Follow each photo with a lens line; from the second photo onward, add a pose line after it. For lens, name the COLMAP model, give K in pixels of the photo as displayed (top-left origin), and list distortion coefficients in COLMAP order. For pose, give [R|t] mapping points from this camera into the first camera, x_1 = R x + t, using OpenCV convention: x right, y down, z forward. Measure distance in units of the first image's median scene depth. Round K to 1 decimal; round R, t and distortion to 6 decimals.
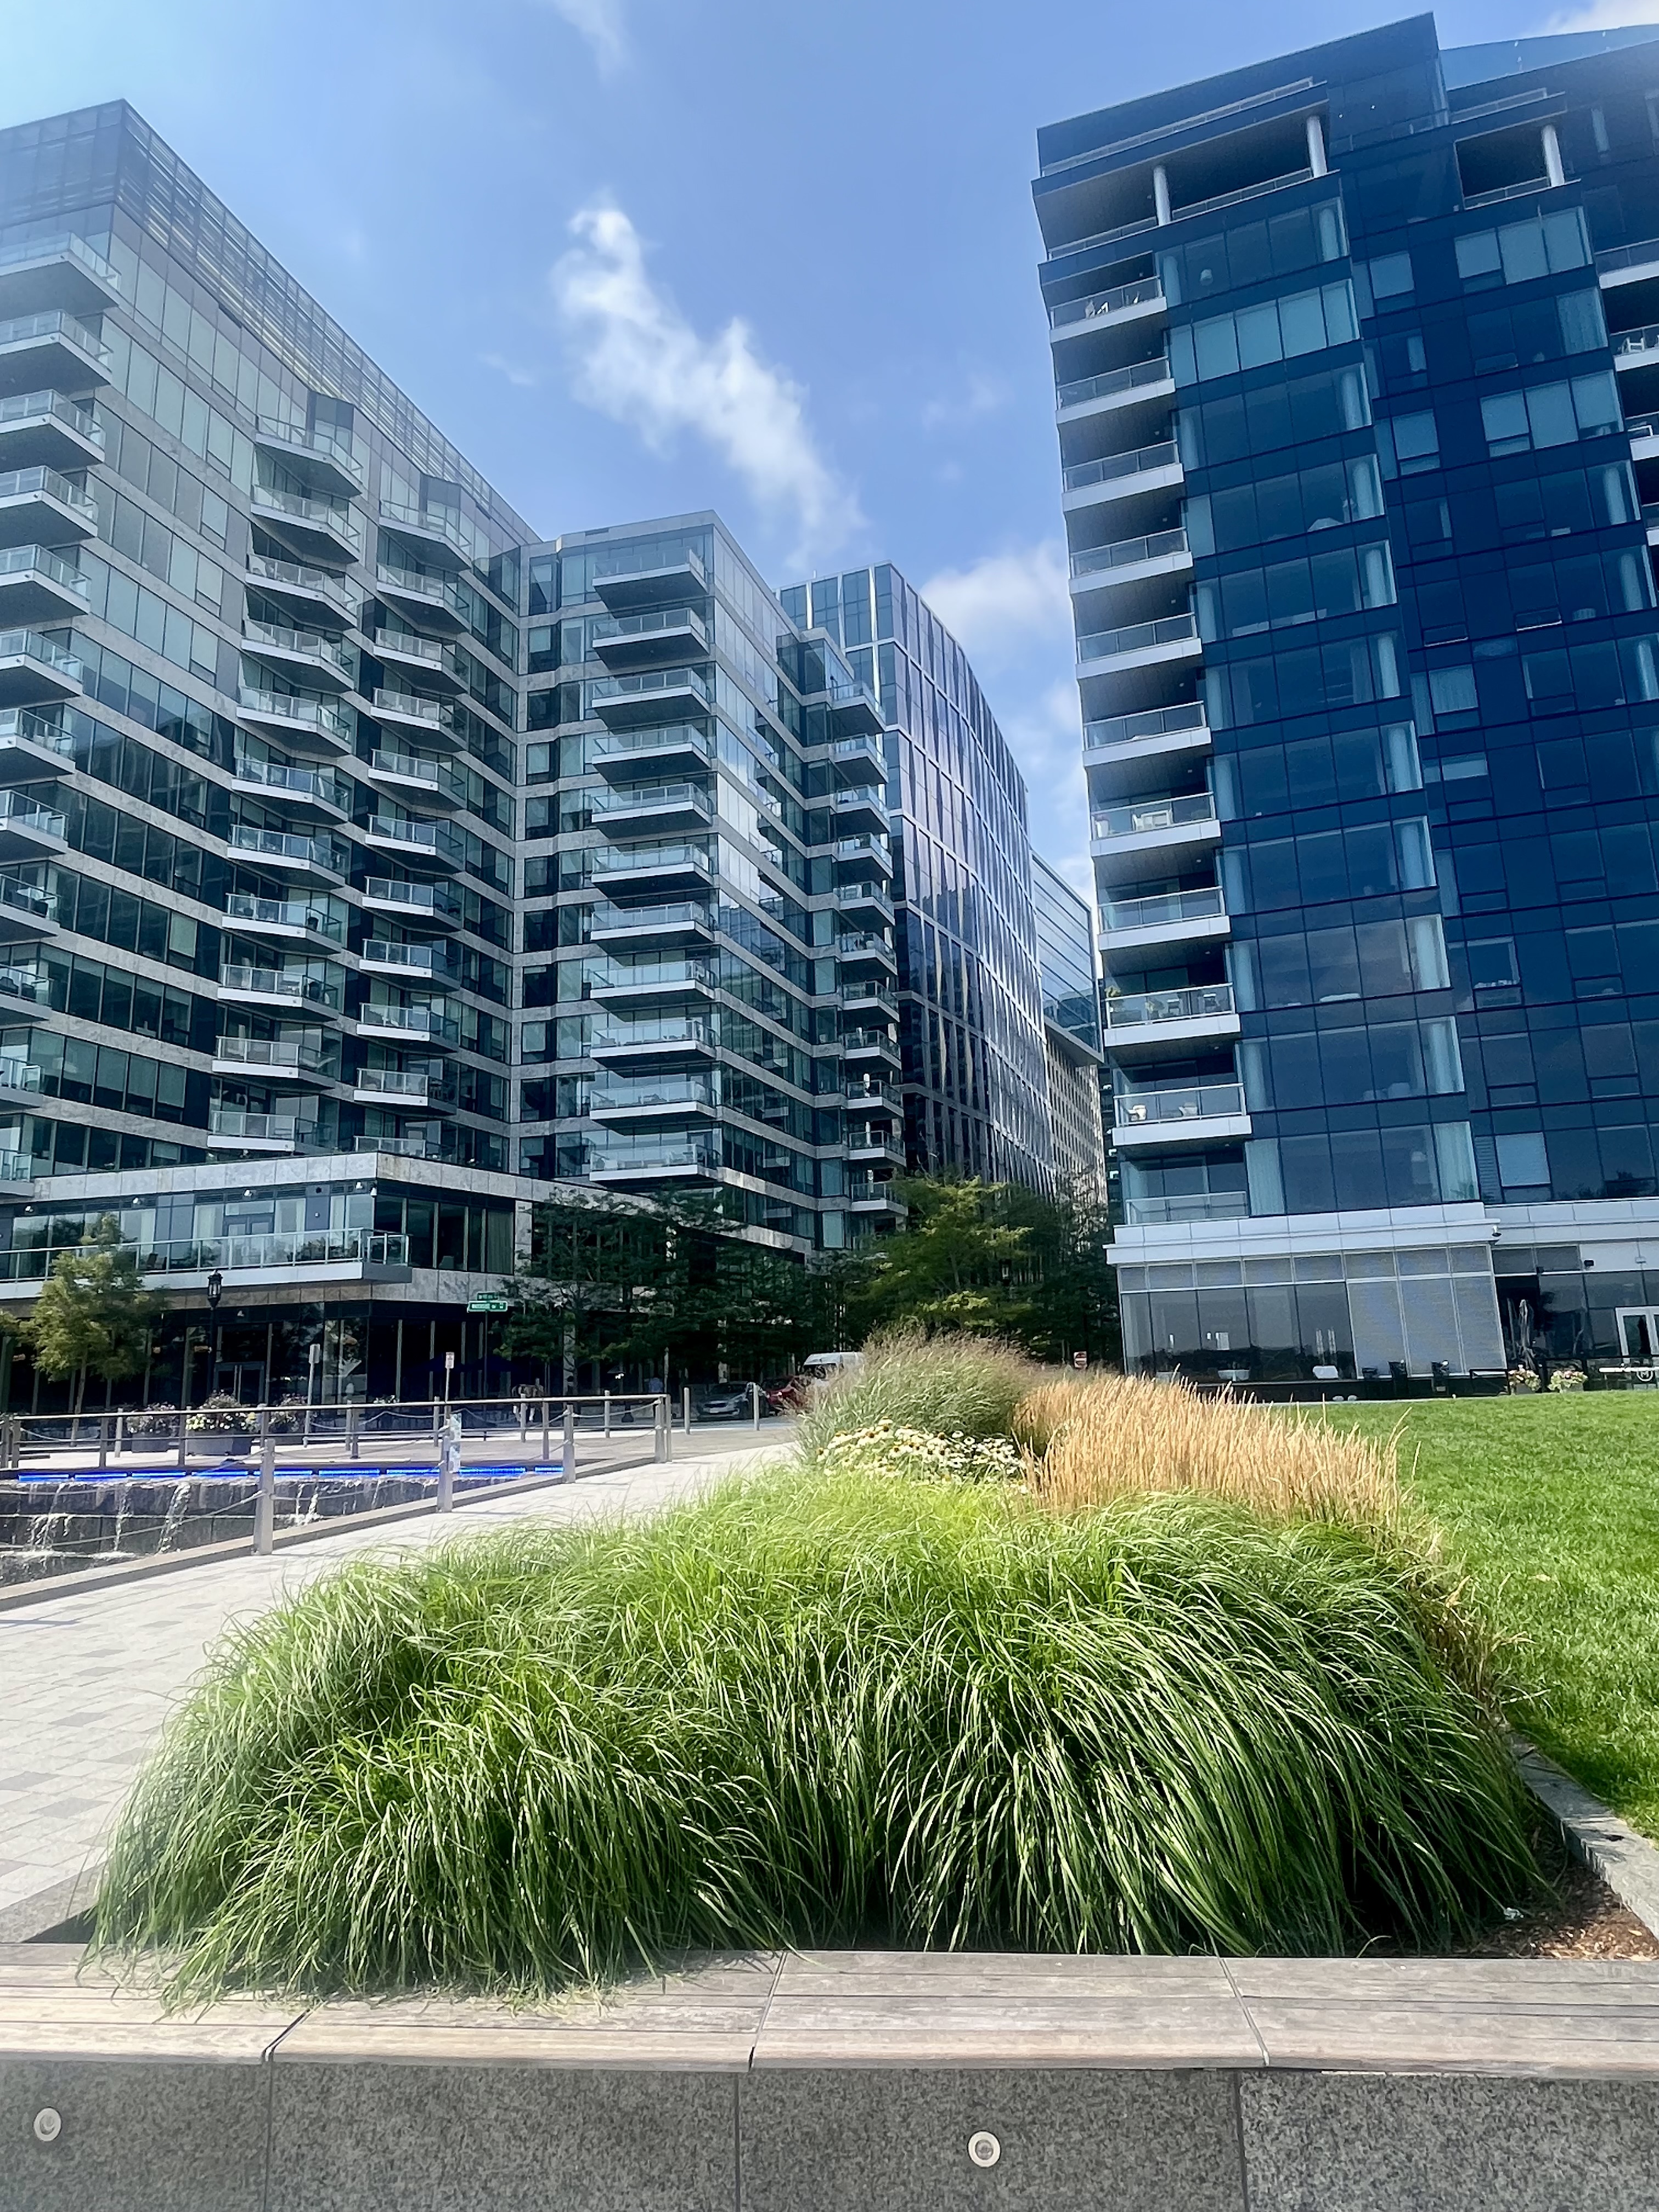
lens RADIAL K [[1324.5, 0, 829.5], [0, 1324.5, 1106.0], [0, 0, 1]] dist [0.001352, 0.001024]
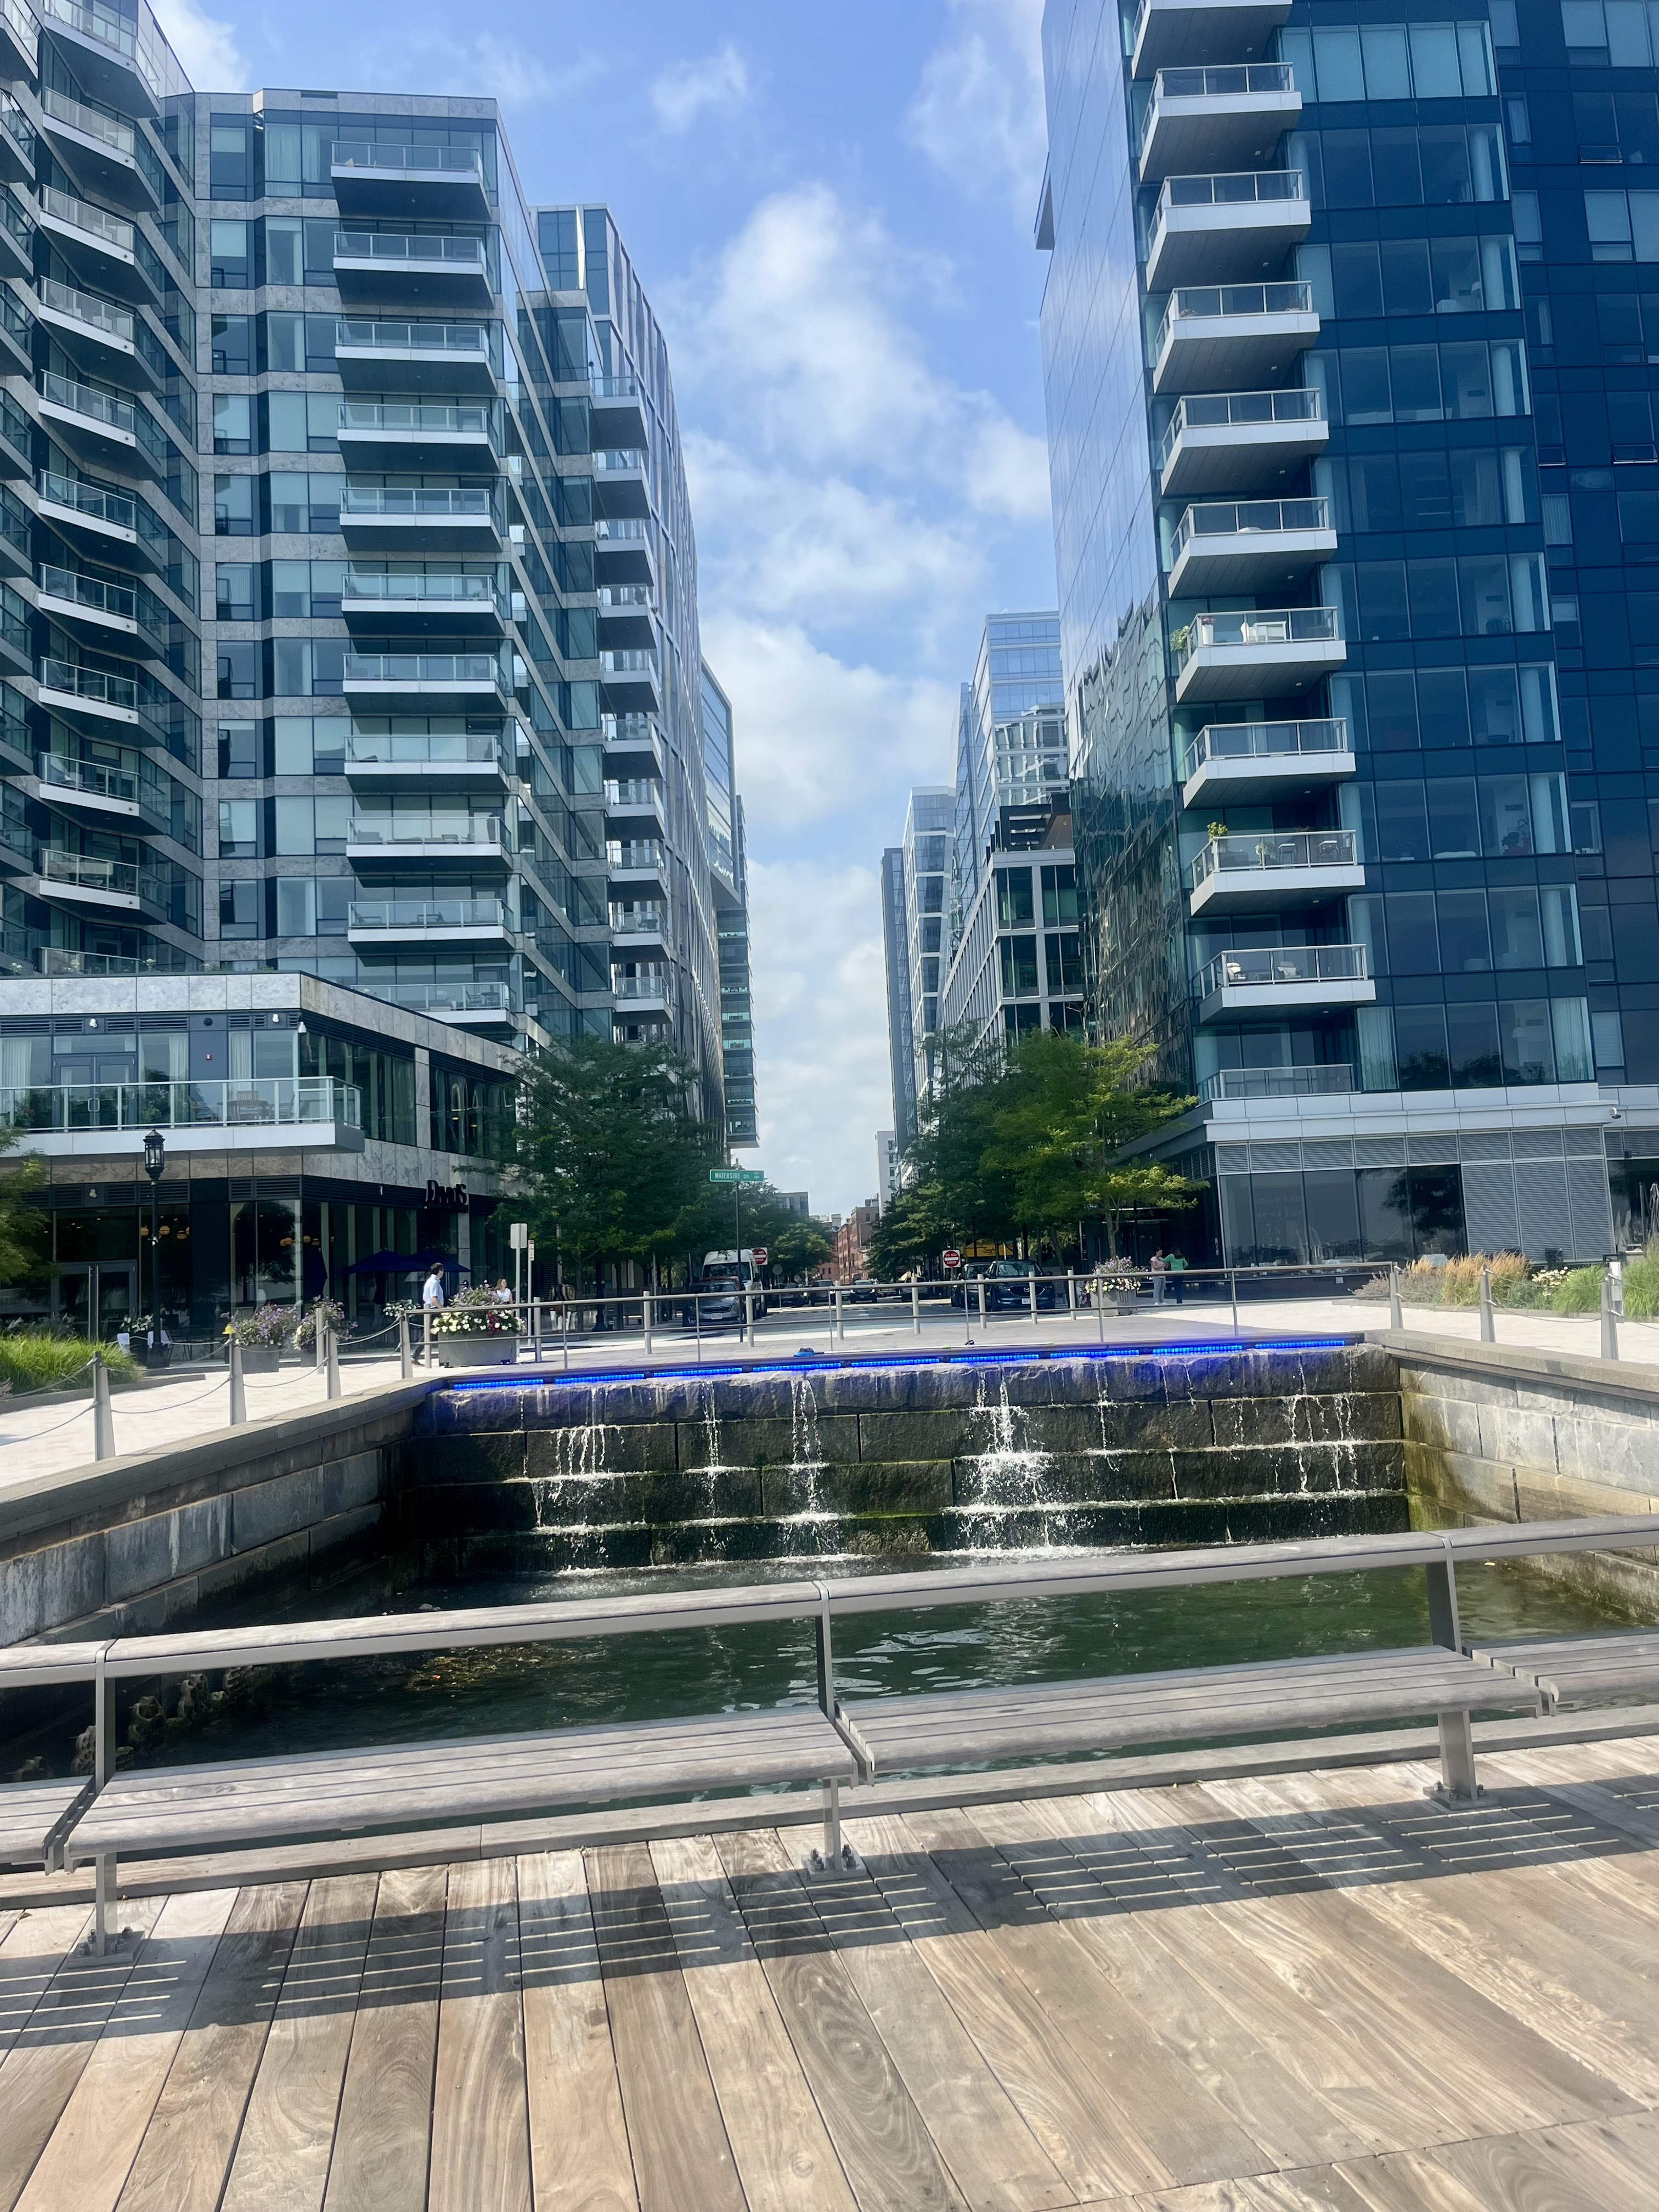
lens RADIAL K [[1696.8, 0, 829.5], [0, 1696.8, 1106.0], [0, 0, 1]] dist [0.082355, -0.103727]
pose [[0.942776, 0.022985, 0.332633, -0.368403], [-0.052855, 0.995309, 0.081030, 0.015412], [-0.329210, -0.093974, 0.939569, 0.015298]]
